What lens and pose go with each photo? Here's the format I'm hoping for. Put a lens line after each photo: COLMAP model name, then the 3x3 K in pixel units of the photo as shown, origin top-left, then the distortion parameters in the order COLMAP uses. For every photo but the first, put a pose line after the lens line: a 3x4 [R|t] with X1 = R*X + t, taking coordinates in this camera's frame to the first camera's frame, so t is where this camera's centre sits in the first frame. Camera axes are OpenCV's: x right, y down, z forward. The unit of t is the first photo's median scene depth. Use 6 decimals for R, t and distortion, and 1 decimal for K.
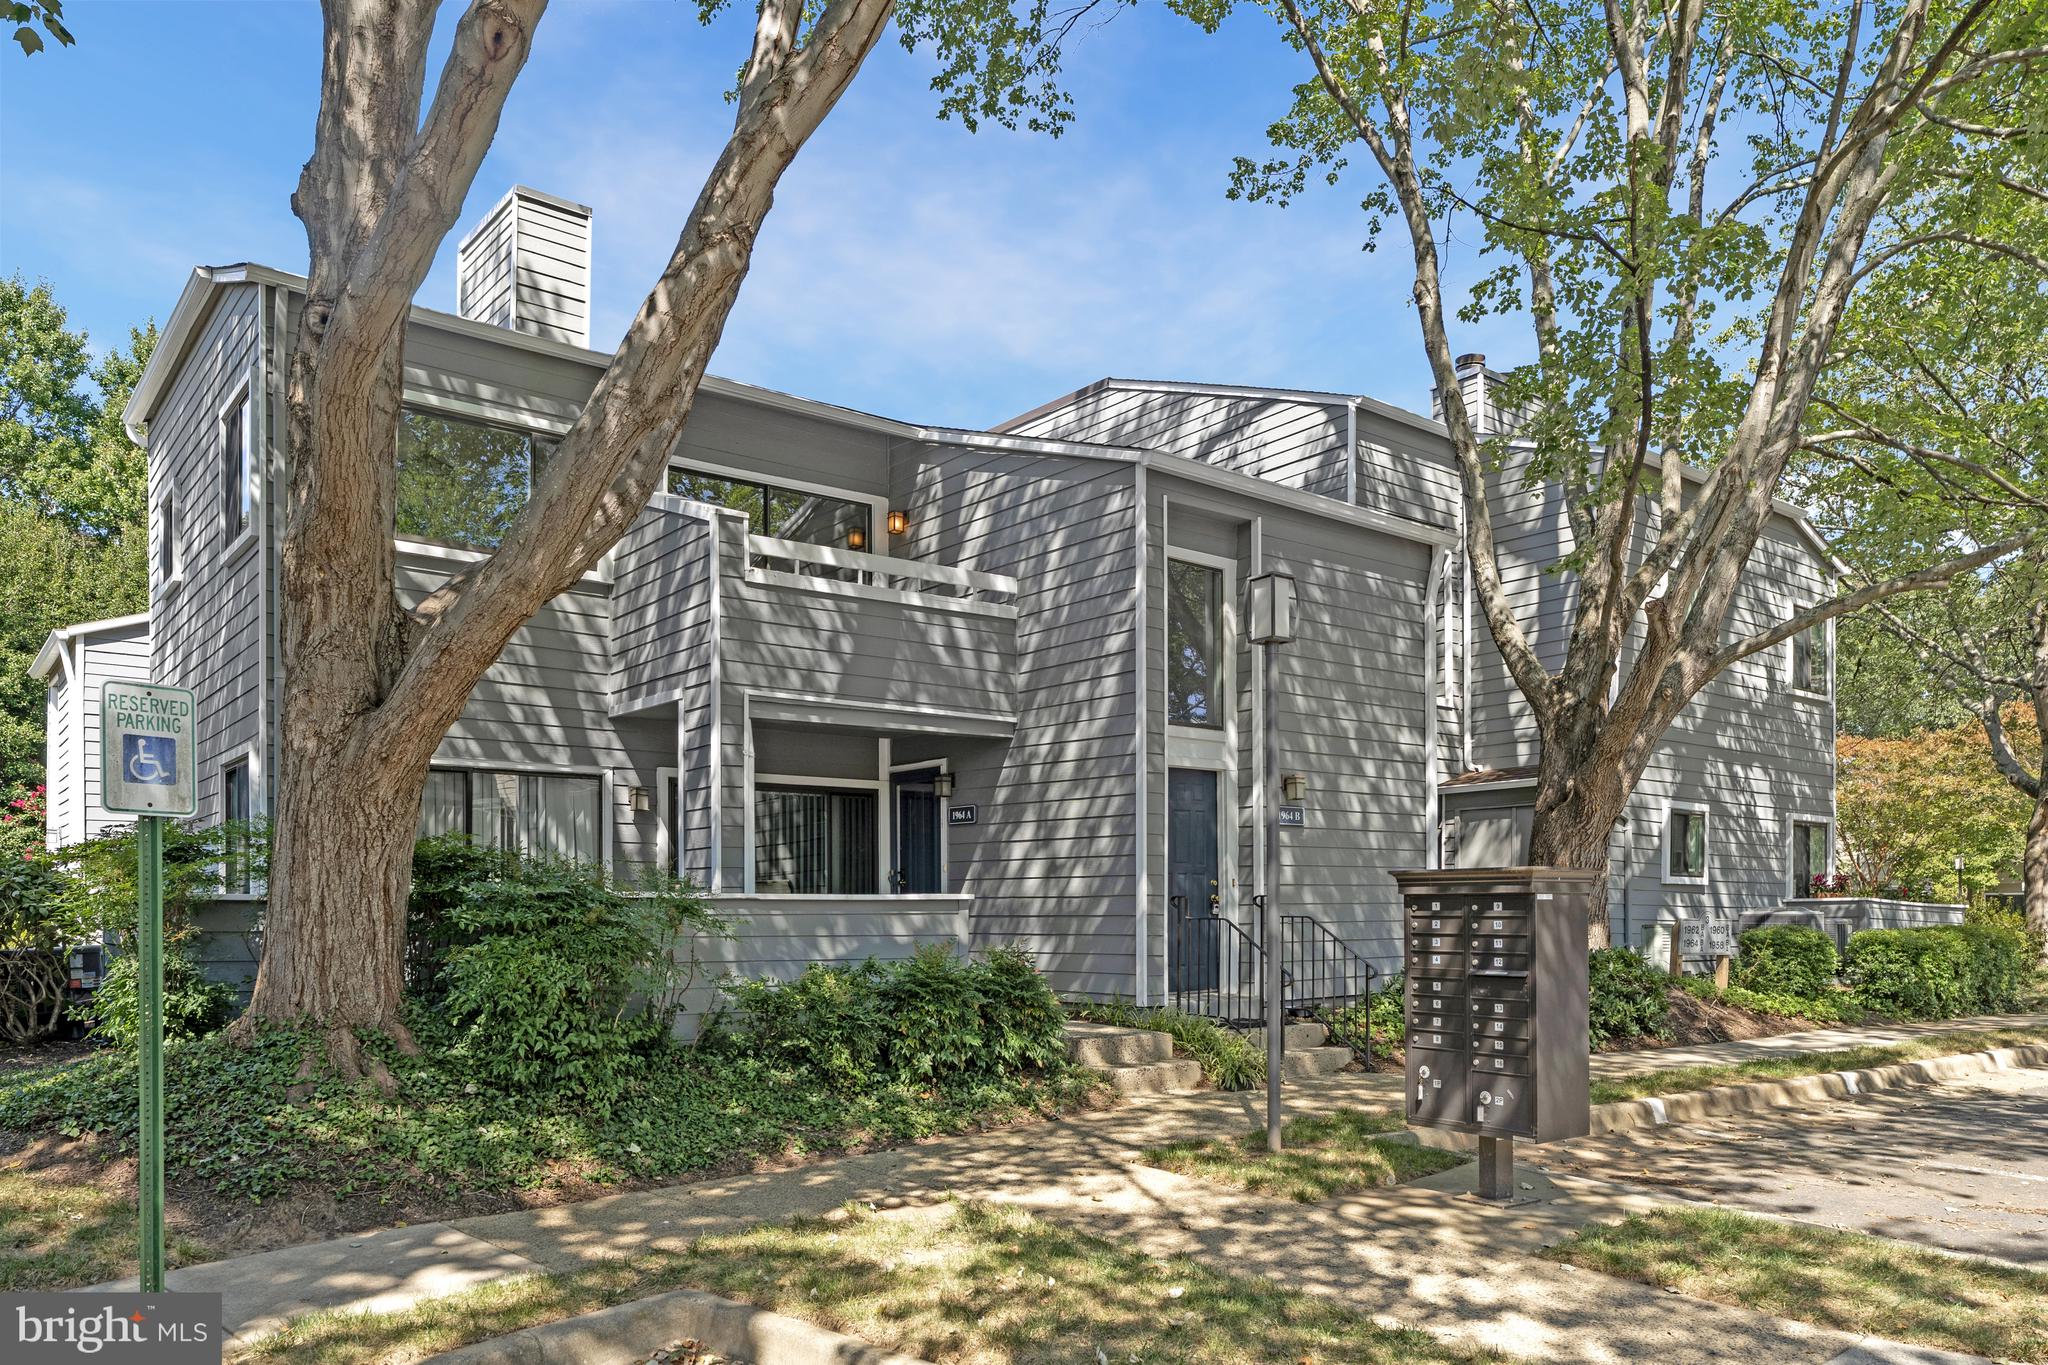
lens RADIAL K [[1399.2, 0, 1025.3], [0, 1399.2, 922.4], [0, 0, 1]] dist [-0.003174, 0.002682]
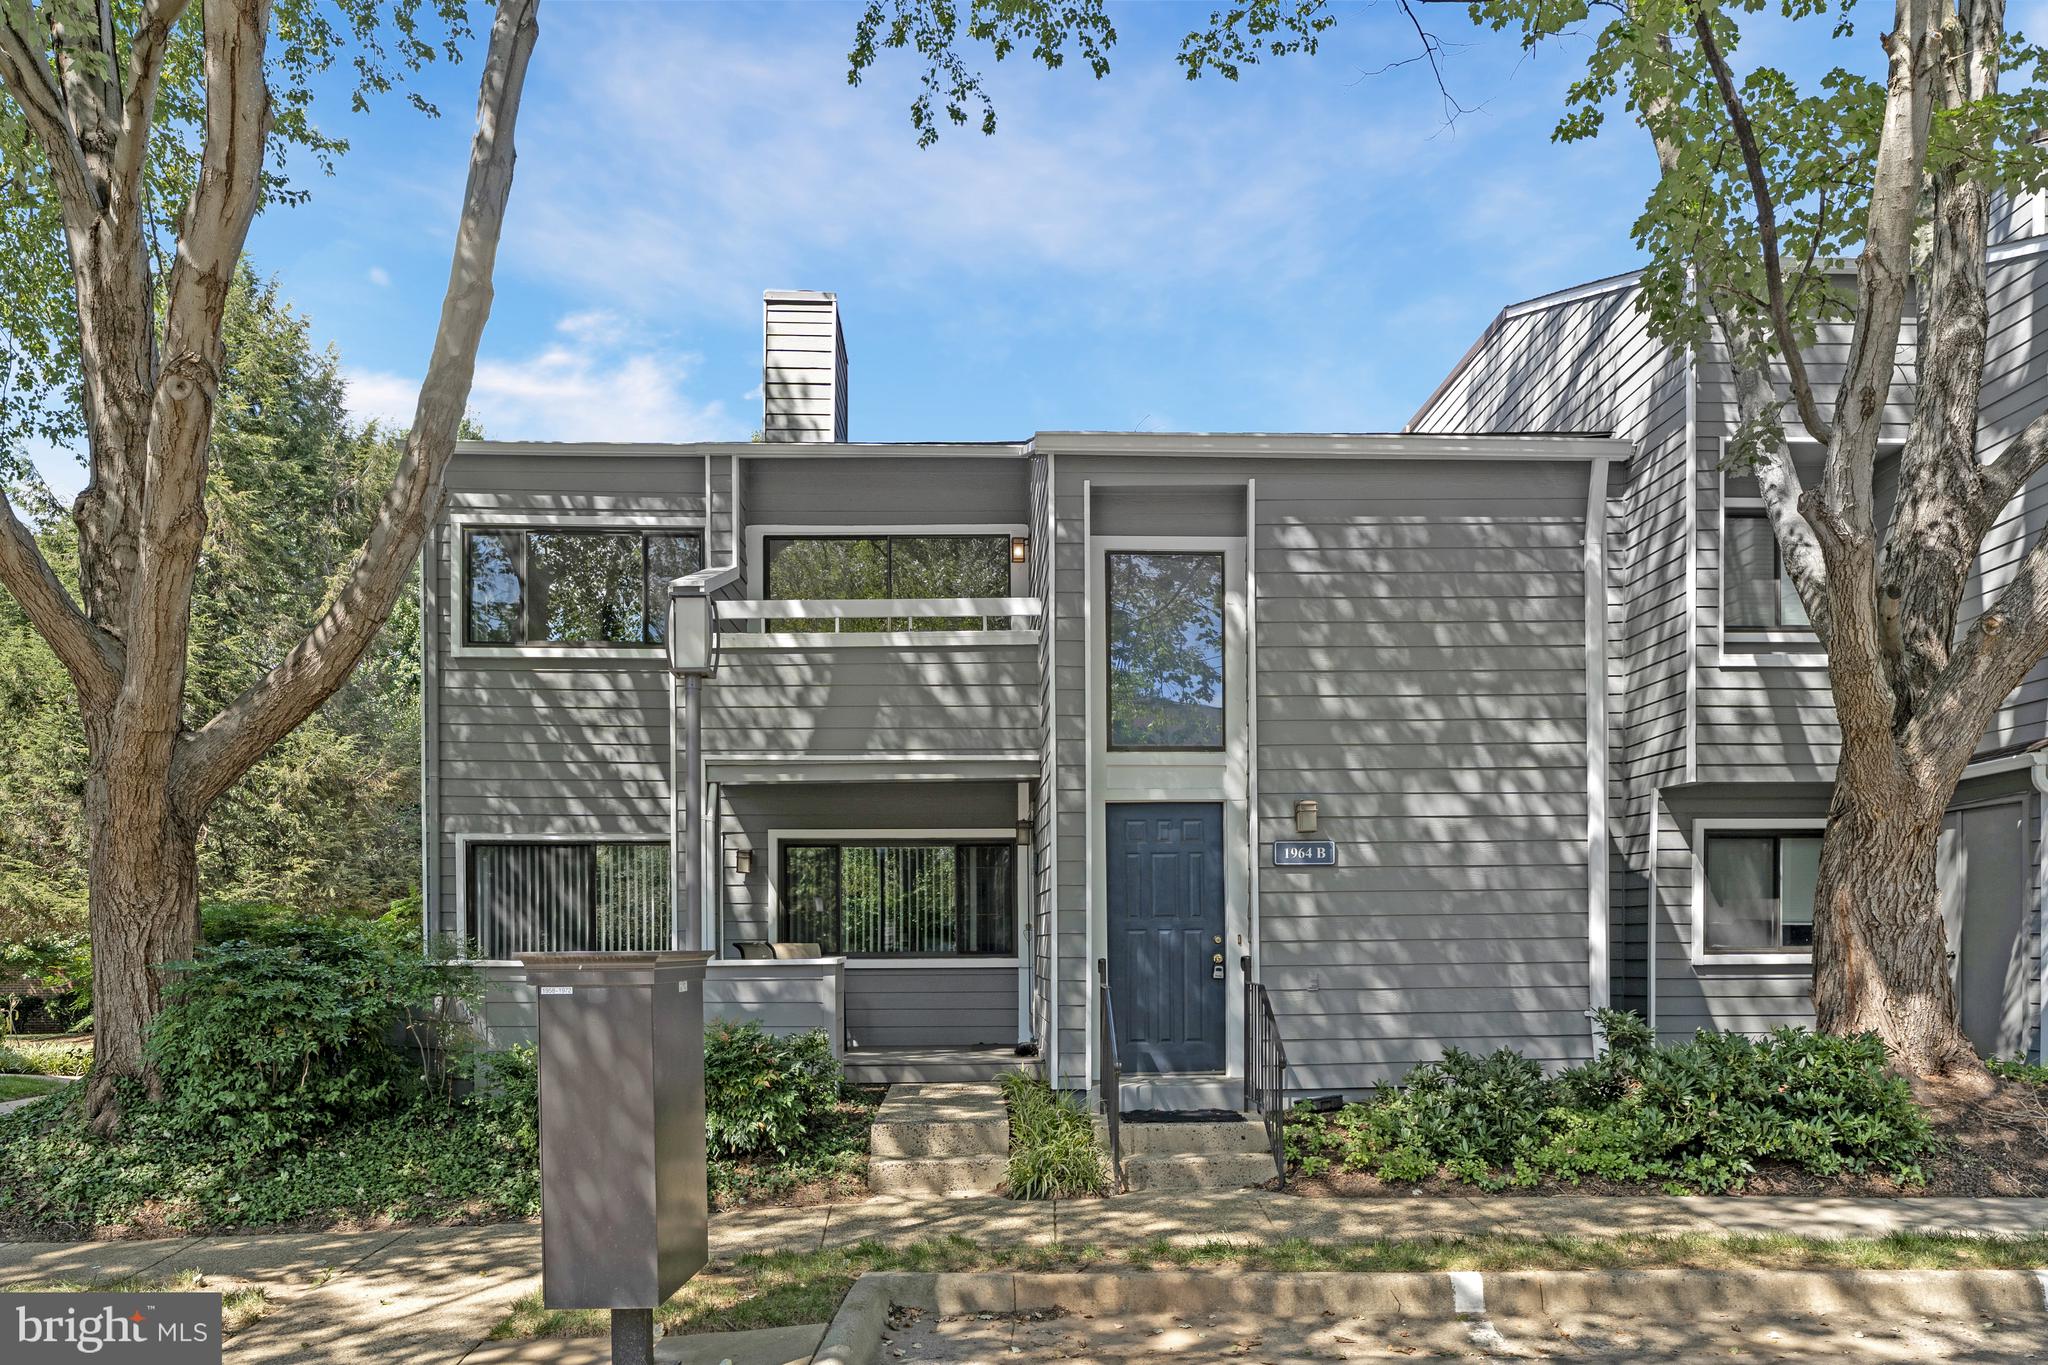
lens RADIAL K [[1432.7, 0, 1021.6], [0, 1432.7, 956.8], [0, 0, 1]] dist [0.001036, 0.001667]
pose [[0.811426, 0.001509, -0.584453, 0.538813], [-0.000345, 0.999998, 0.002103, -0.019965], [0.584455, -0.001505, 0.811425, 0.262778]]
